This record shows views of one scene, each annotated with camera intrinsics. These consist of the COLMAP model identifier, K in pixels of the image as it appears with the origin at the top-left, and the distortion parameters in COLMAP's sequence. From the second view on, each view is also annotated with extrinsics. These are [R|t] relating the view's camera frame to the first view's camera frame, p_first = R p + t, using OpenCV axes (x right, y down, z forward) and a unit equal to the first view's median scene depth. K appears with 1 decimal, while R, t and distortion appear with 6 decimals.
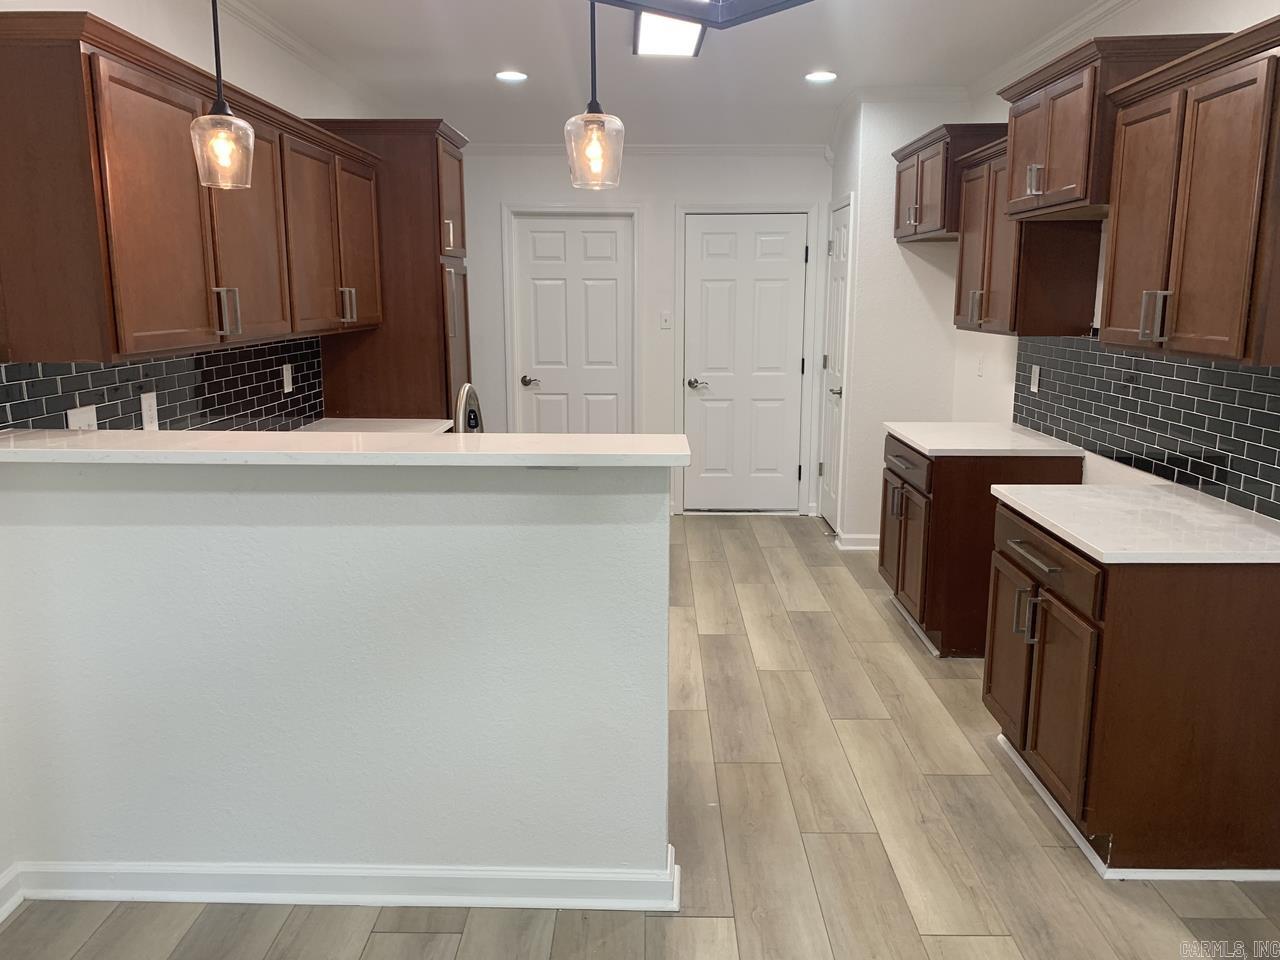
lens RADIAL K [[977.2, 0, 642.0], [0, 977.2, 478.1], [0, 0, 1]] dist [0.065906, 0.002506]
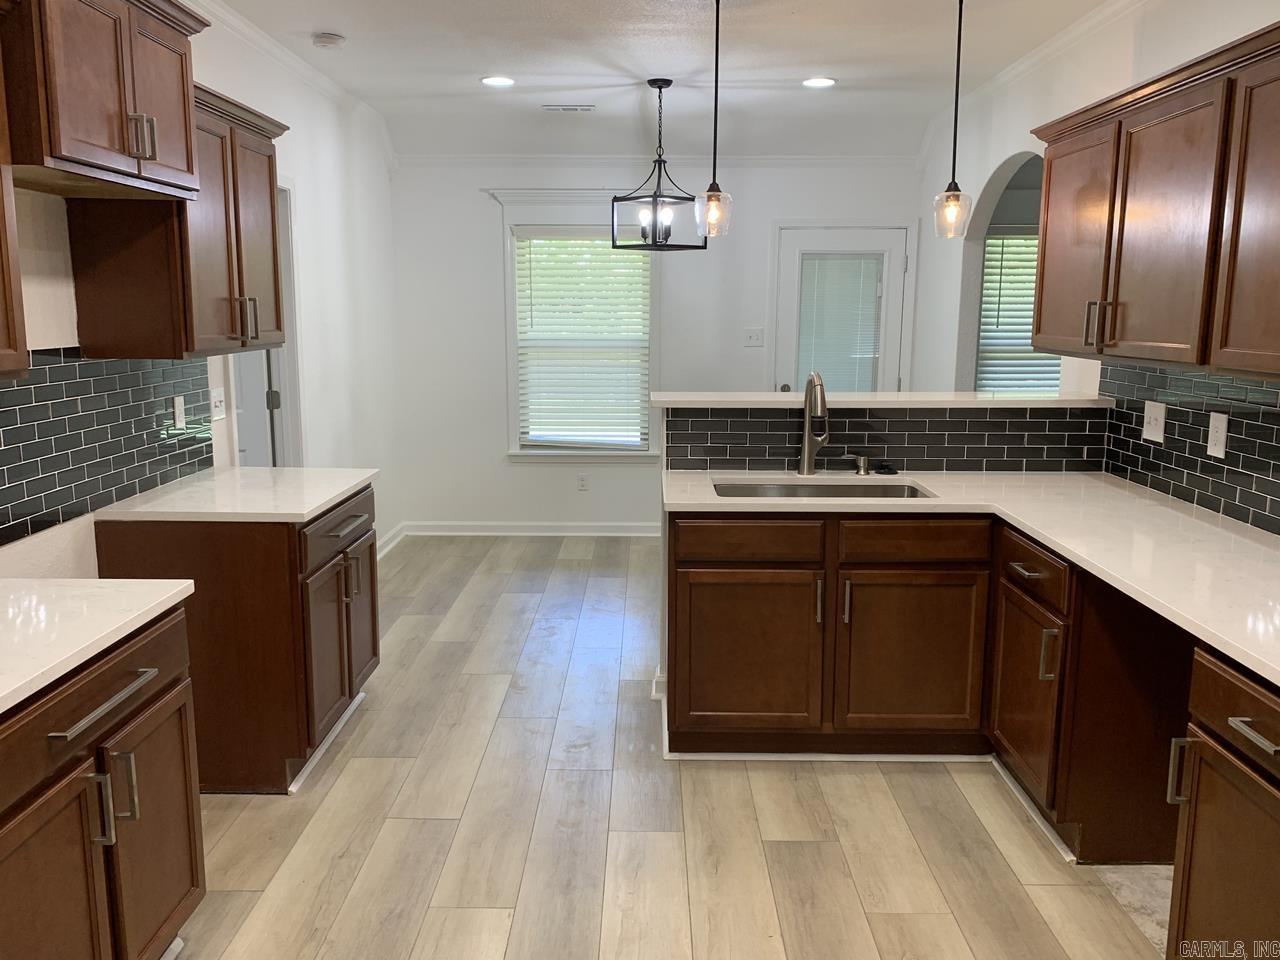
lens RADIAL K [[977.2, 0, 634.9], [0, 977.2, 471.2], [0, 0, 1]] dist [0.065906, 0.002506]
pose [[-0.999926, -0.012093, -0.000904, 0.048989], [-0.011622, 0.934443, 0.355922, -0.311137], [-0.003459, 0.355907, -0.934515, 1.611616]]
